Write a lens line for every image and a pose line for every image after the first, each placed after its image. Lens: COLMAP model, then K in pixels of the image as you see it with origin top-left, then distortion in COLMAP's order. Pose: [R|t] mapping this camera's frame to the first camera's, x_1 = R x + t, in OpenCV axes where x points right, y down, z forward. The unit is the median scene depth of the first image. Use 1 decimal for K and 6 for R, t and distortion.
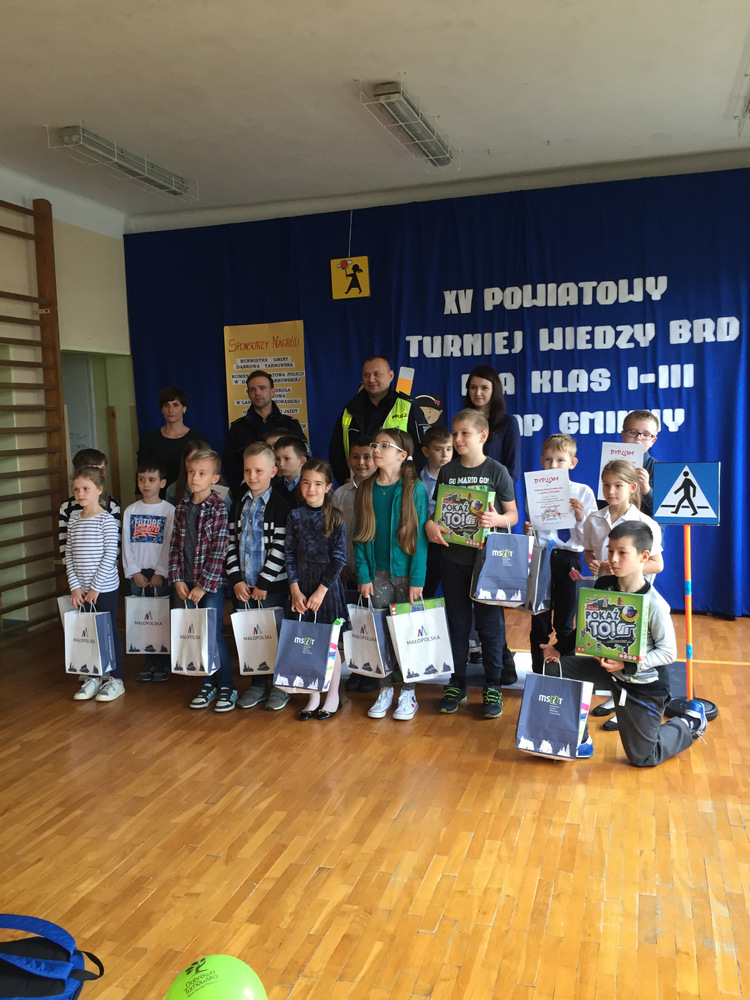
lens RADIAL K [[855.1, 0, 373.9], [0, 855.1, 499.9], [0, 0, 1]] dist [0.071459, -0.096844]
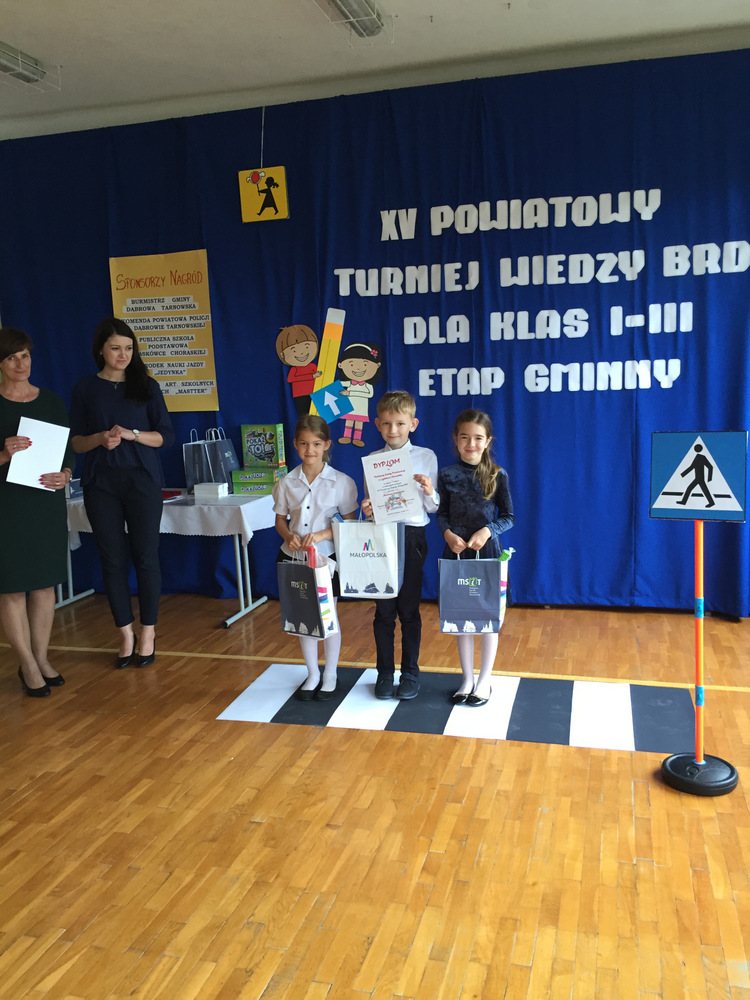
lens RADIAL K [[855.1, 0, 374.8], [0, 855.1, 499.1], [0, 0, 1]] dist [0.071459, -0.096844]
pose [[0.999452, -0.008623, 0.031954, 0.051153], [0.007133, 0.998895, 0.046443, -0.015381], [-0.032319, -0.046189, 0.998410, 0.206066]]
